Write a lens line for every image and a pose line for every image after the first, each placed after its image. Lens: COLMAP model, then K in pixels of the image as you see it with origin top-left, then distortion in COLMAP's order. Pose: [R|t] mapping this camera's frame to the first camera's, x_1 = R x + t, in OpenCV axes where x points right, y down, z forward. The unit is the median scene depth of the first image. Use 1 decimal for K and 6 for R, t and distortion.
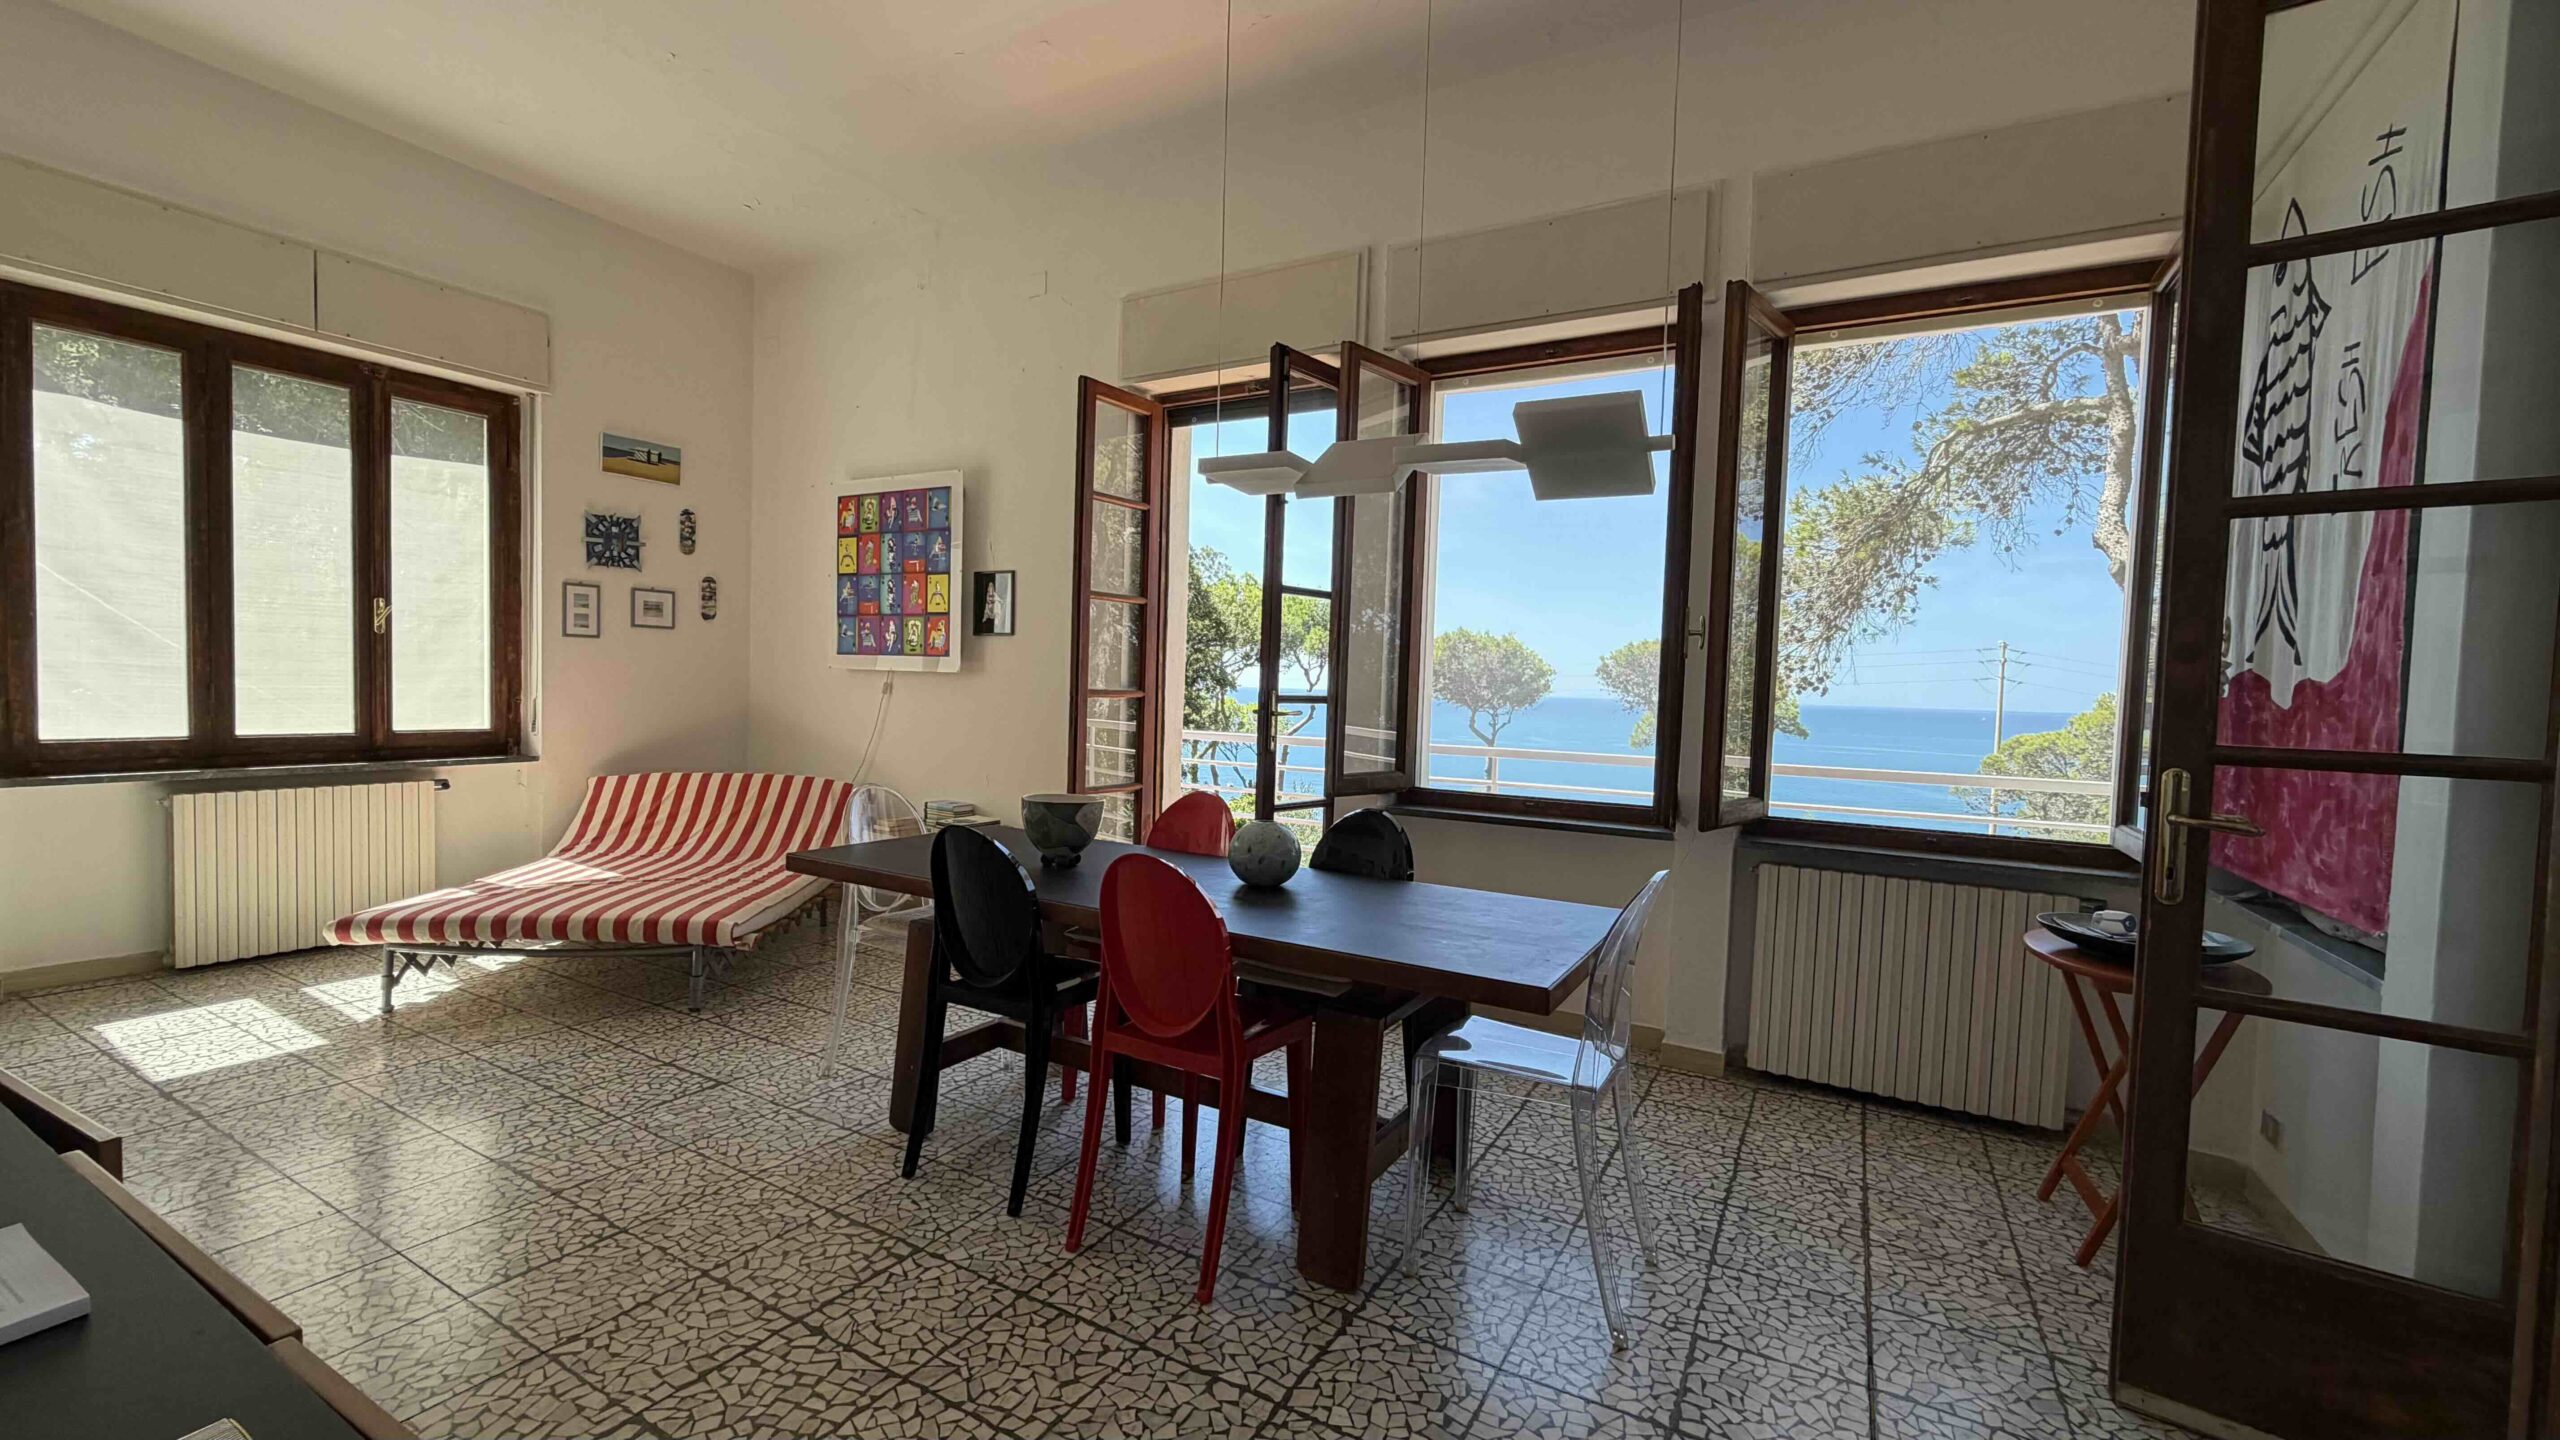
lens RADIAL K [[1018.0, 0, 1275.1], [0, 1018.0, 722.1], [0, 0, 1]] dist [-0.000303, 0.000108]
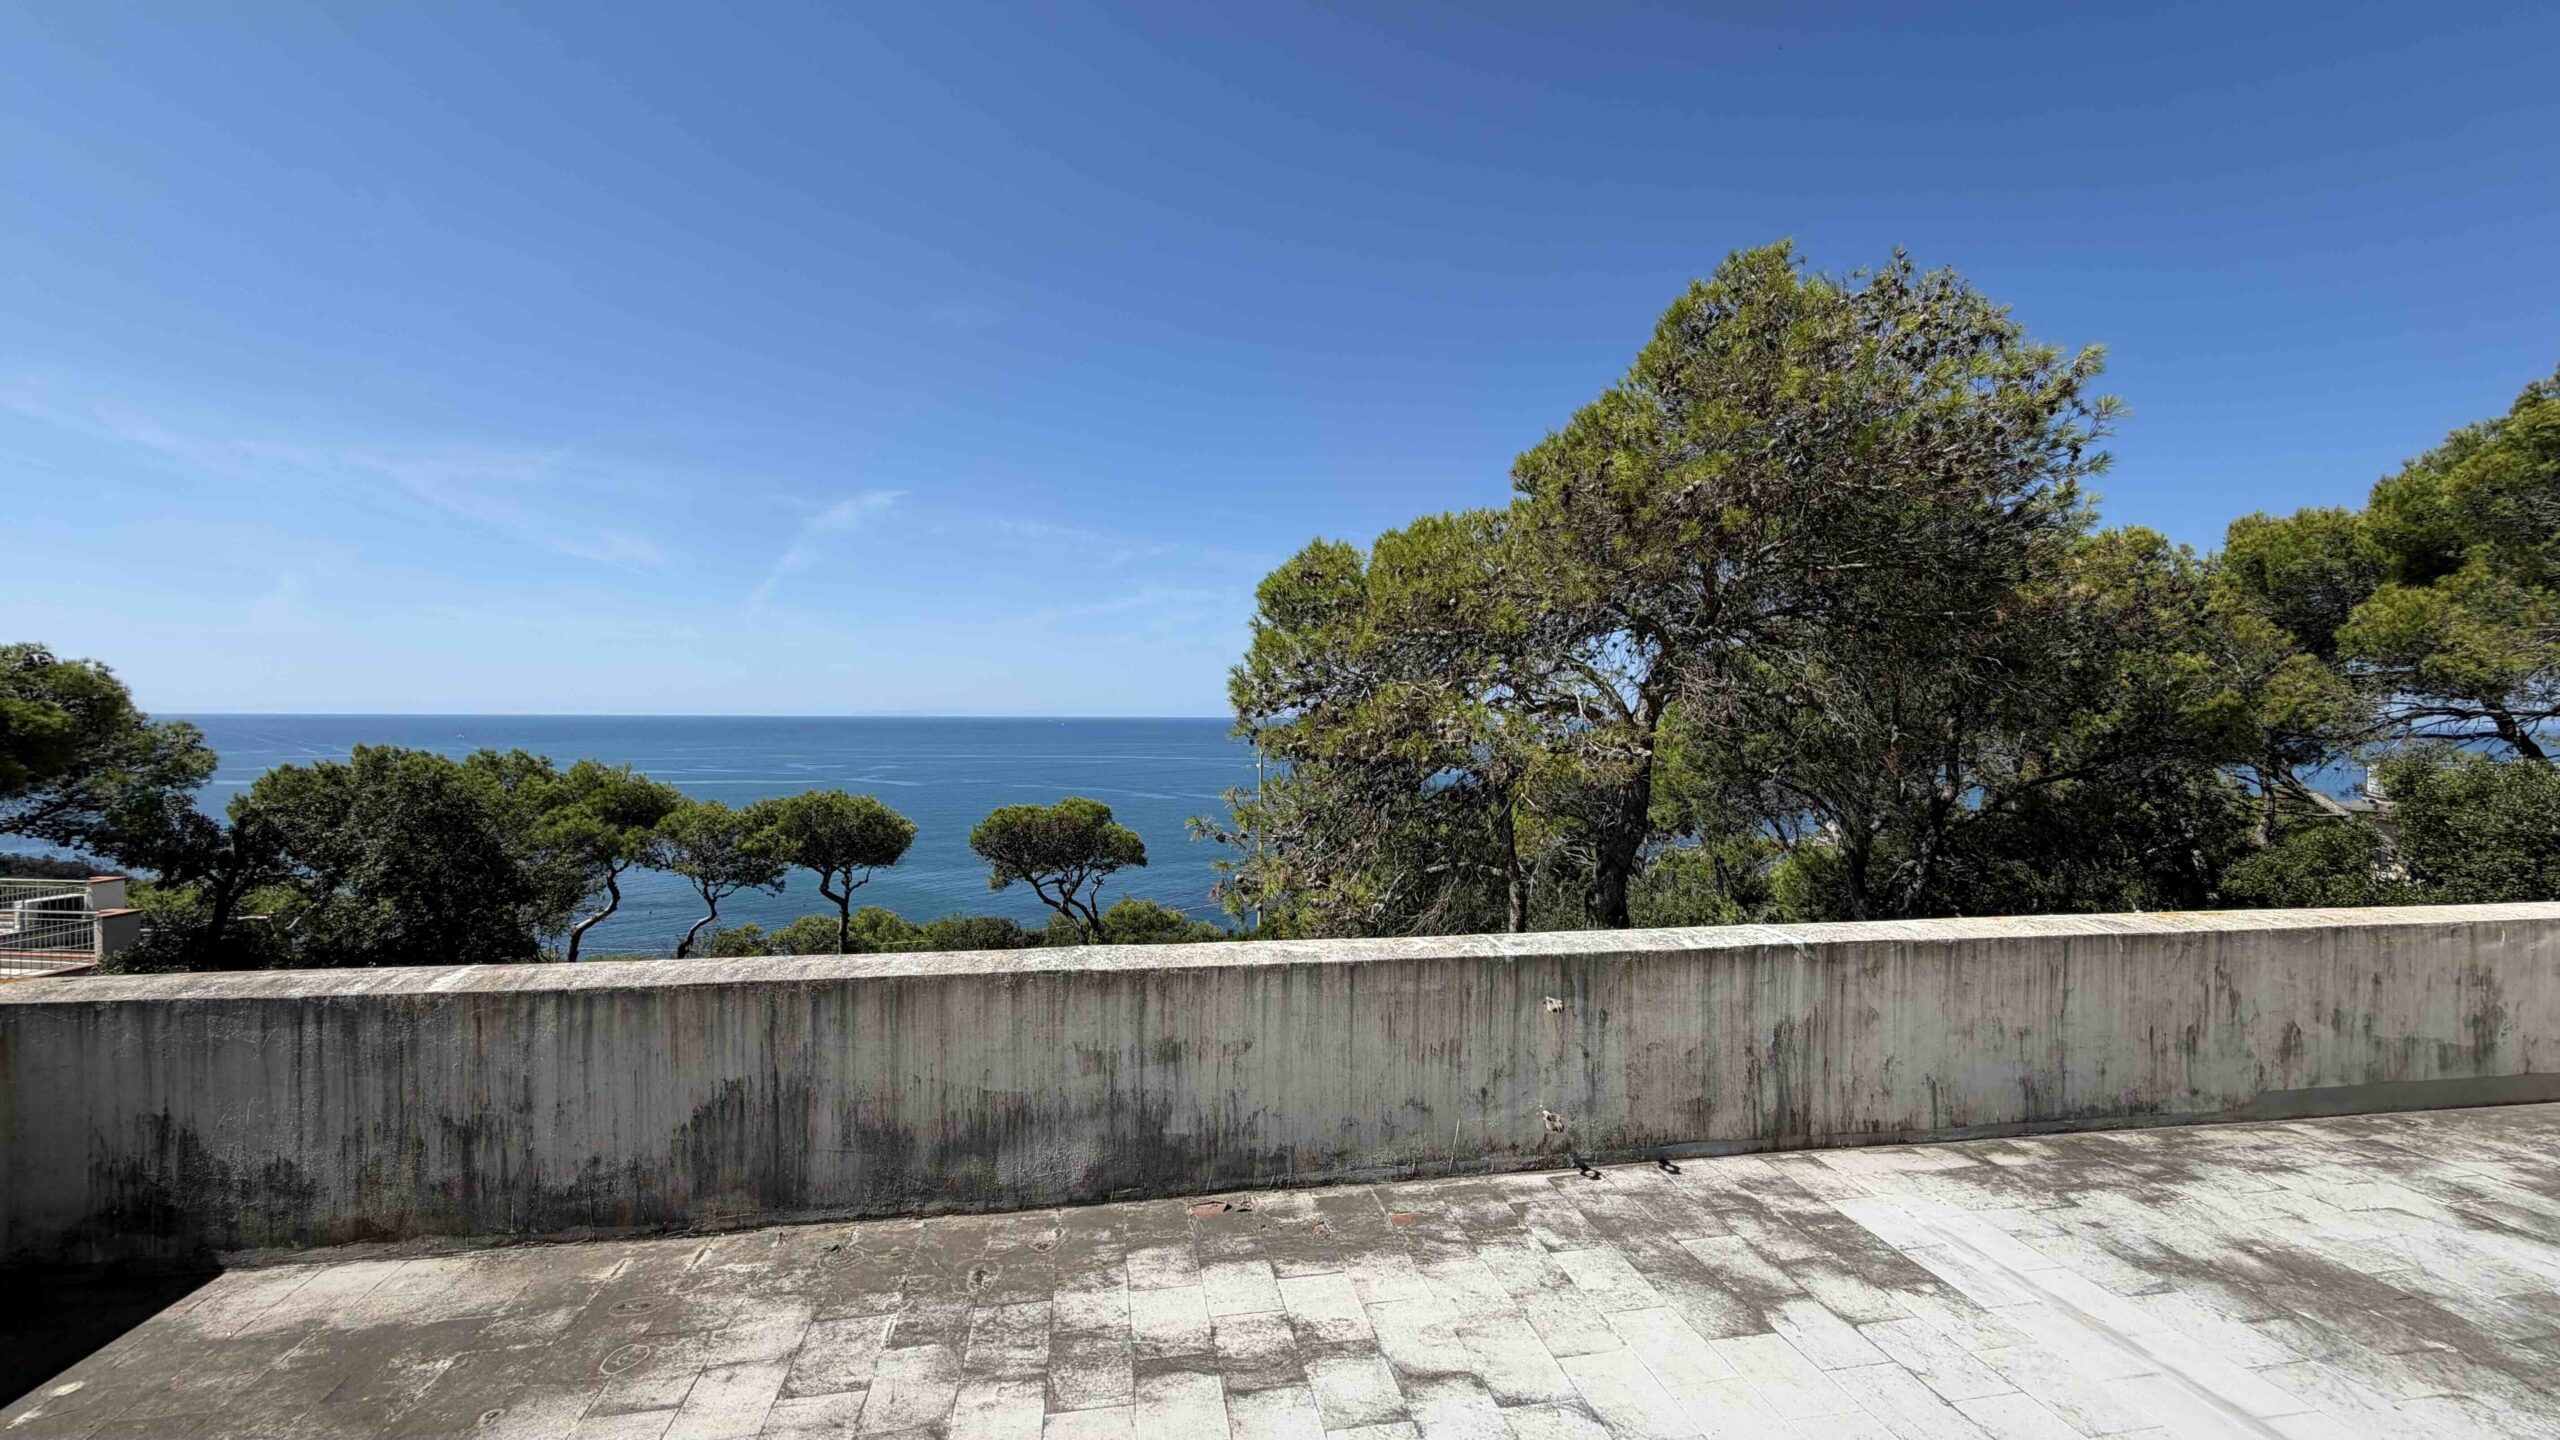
lens RADIAL K [[1018.0, 0, 1275.8], [0, 1018.0, 721.2], [0, 0, 1]] dist [-0.000303, 0.000108]
pose [[0.781101, -0.030646, 0.623652, -0.364121], [0.042198, 0.999102, -0.003756, -0.867751], [-0.622977, 0.029251, 0.781693, 0.265638]]
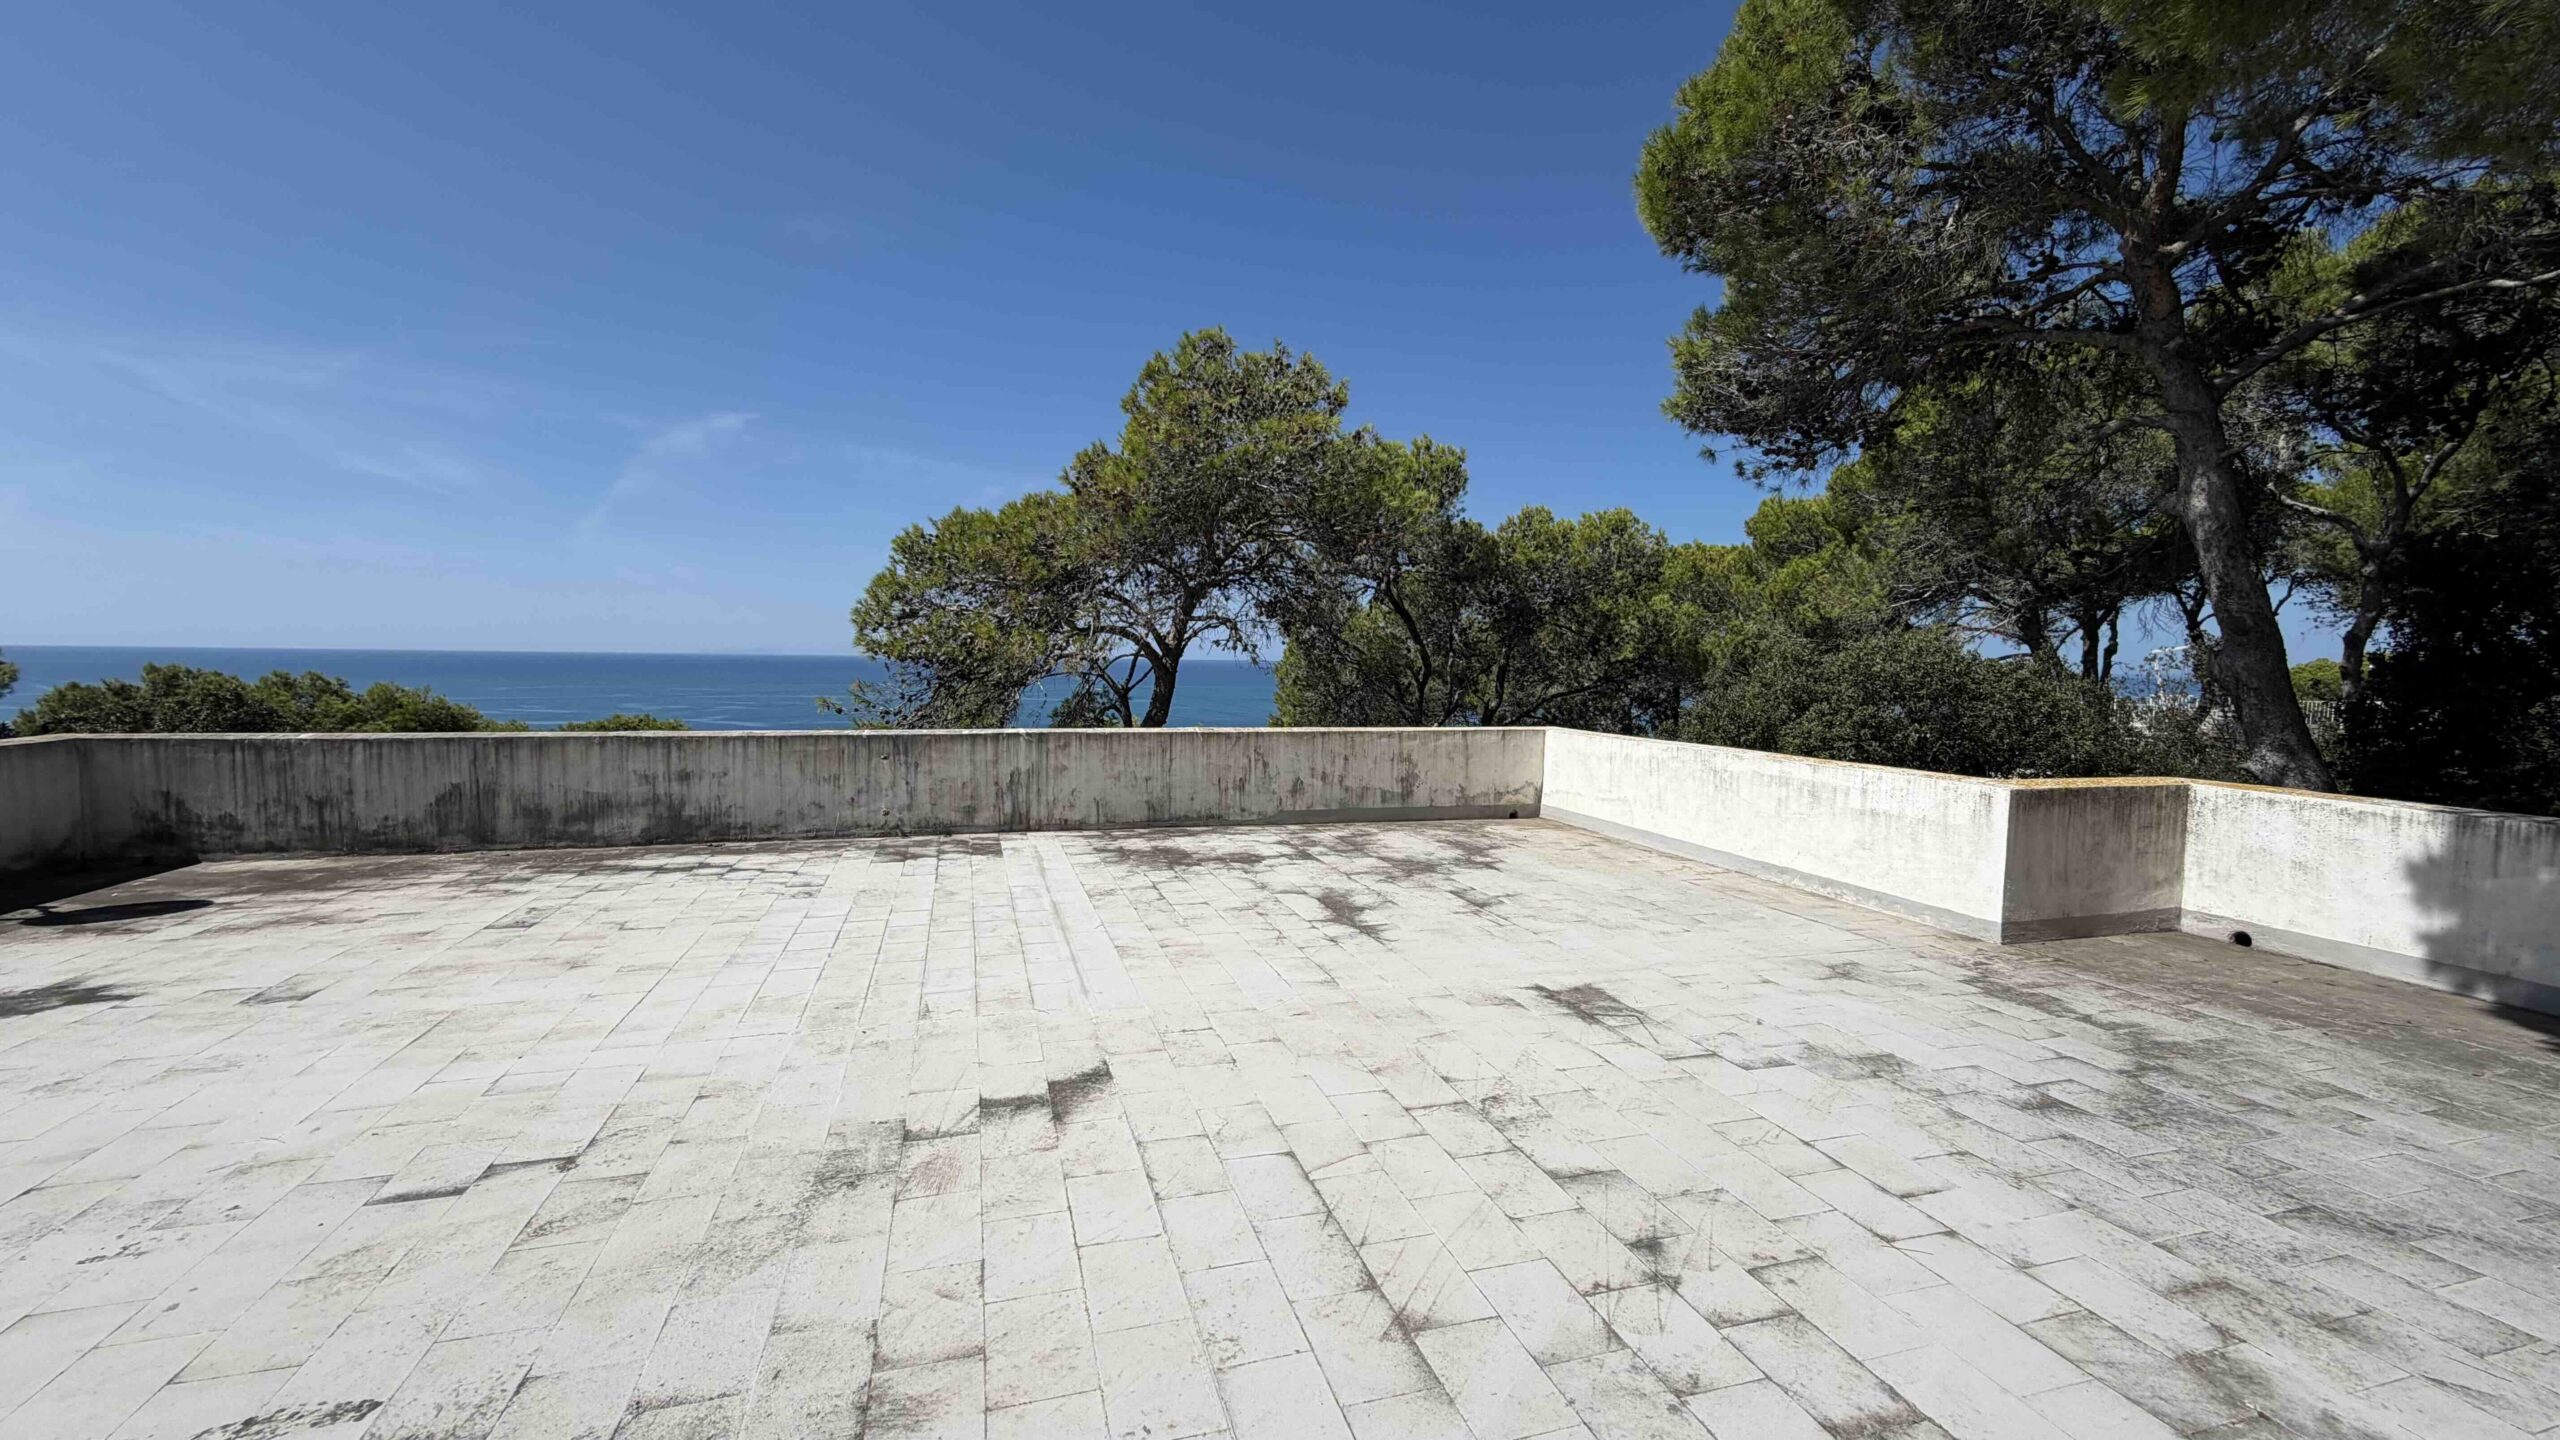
lens RADIAL K [[1018.0, 0, 1277.0], [0, 1018.0, 718.0], [0, 0, 1]] dist [-0.000303, 0.000108]
pose [[0.699146, -0.063078, 0.712191, -0.434326], [0.034489, 0.997916, 0.054527, -0.785386], [-0.714147, -0.013560, 0.699865, -0.739965]]
